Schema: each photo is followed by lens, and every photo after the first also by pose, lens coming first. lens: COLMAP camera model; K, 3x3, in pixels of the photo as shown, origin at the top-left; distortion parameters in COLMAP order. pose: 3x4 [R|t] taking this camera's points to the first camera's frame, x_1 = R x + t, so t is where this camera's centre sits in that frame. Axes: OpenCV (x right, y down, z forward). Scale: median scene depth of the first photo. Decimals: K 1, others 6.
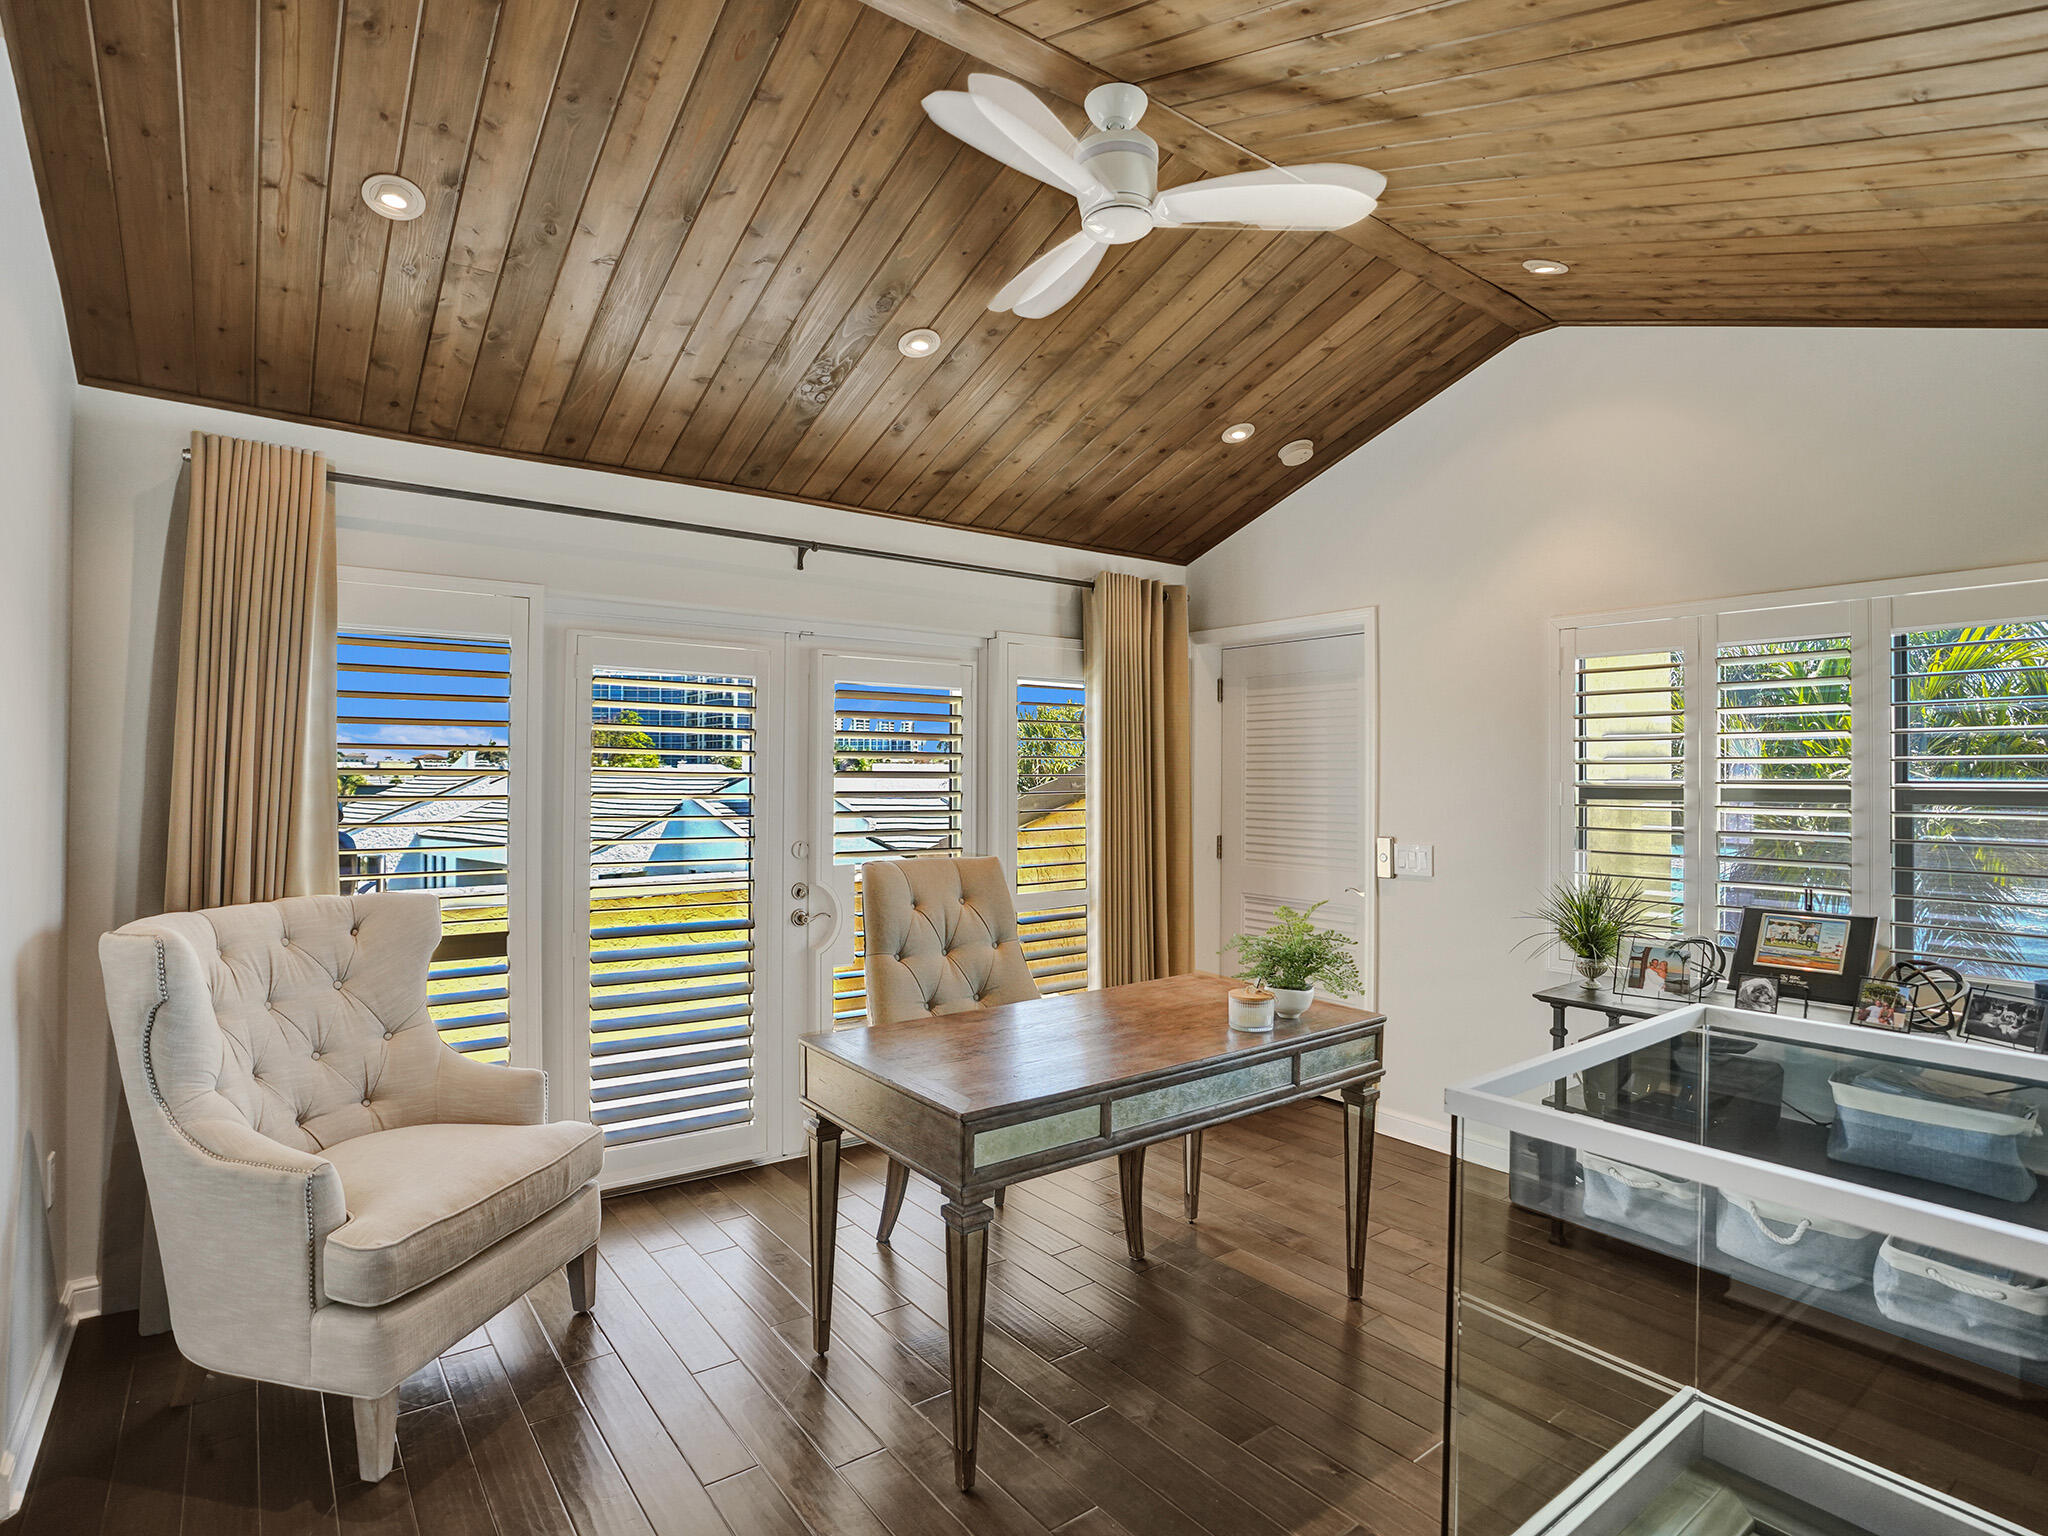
lens RADIAL K [[1051.7, 0, 1027.9], [0, 1051.7, 772.9], [0, 0, 1]] dist [-0.036499, 0.013254]
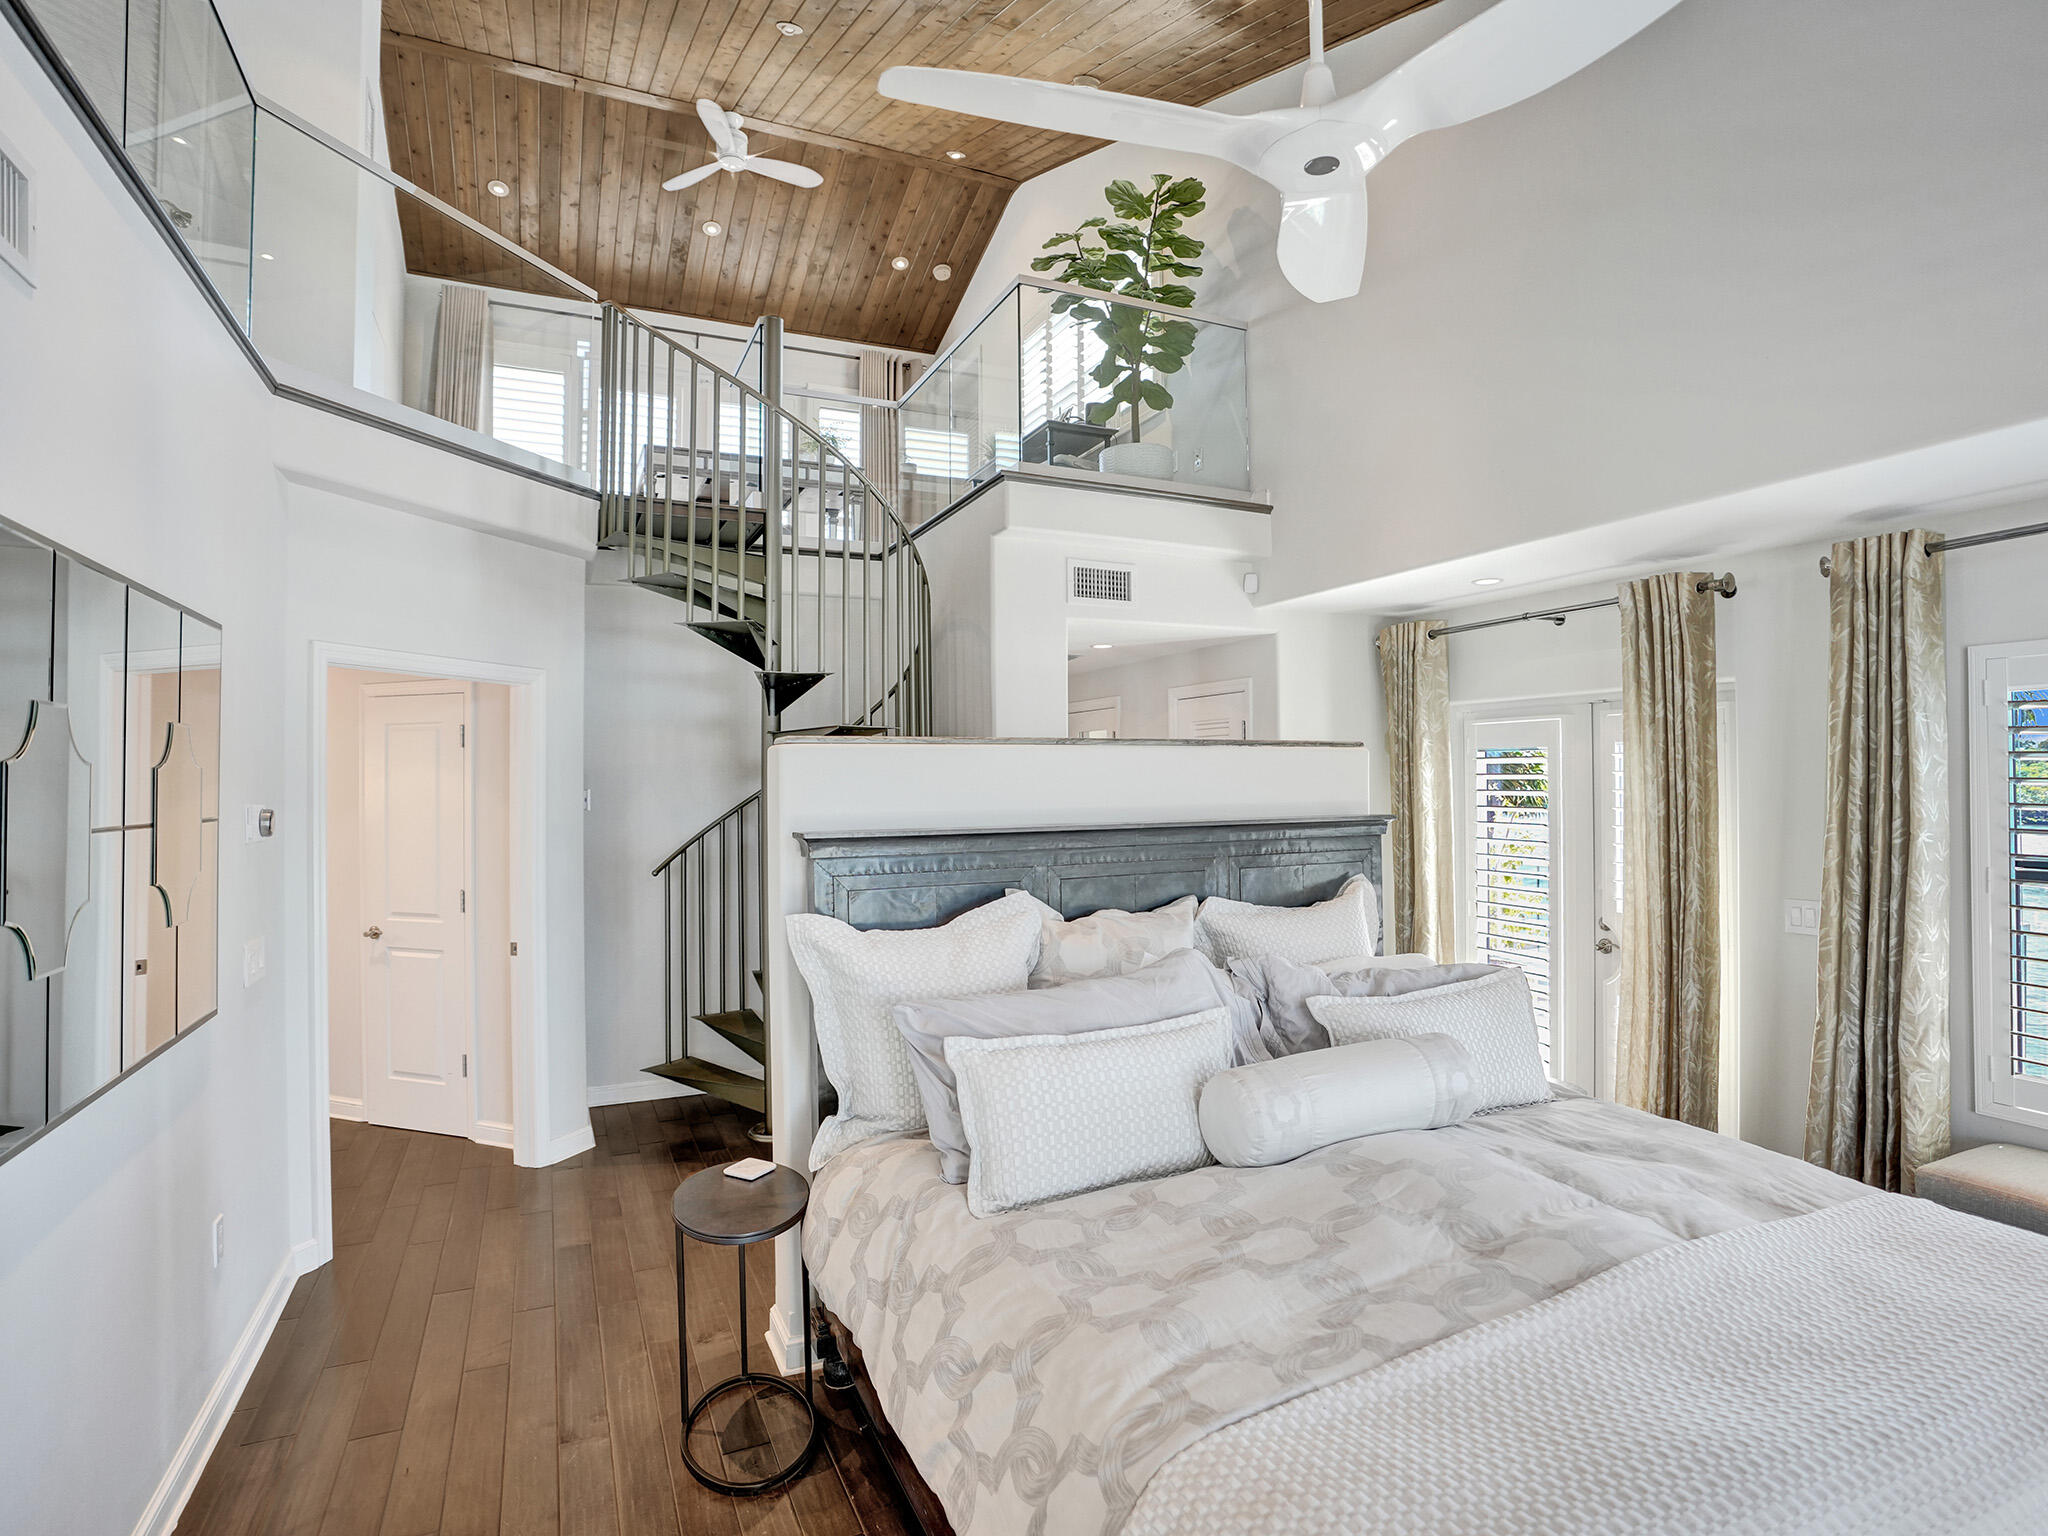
lens RADIAL K [[1051.7, 0, 1020.6], [0, 1051.7, 767.8], [0, 0, 1]] dist [-0.036499, 0.013254]
pose [[0.974835, -0.014129, -0.222477, 1.337704], [0.012059, 0.999870, -0.010660, 1.040345], [0.222599, 0.007709, 0.974880, -1.392341]]
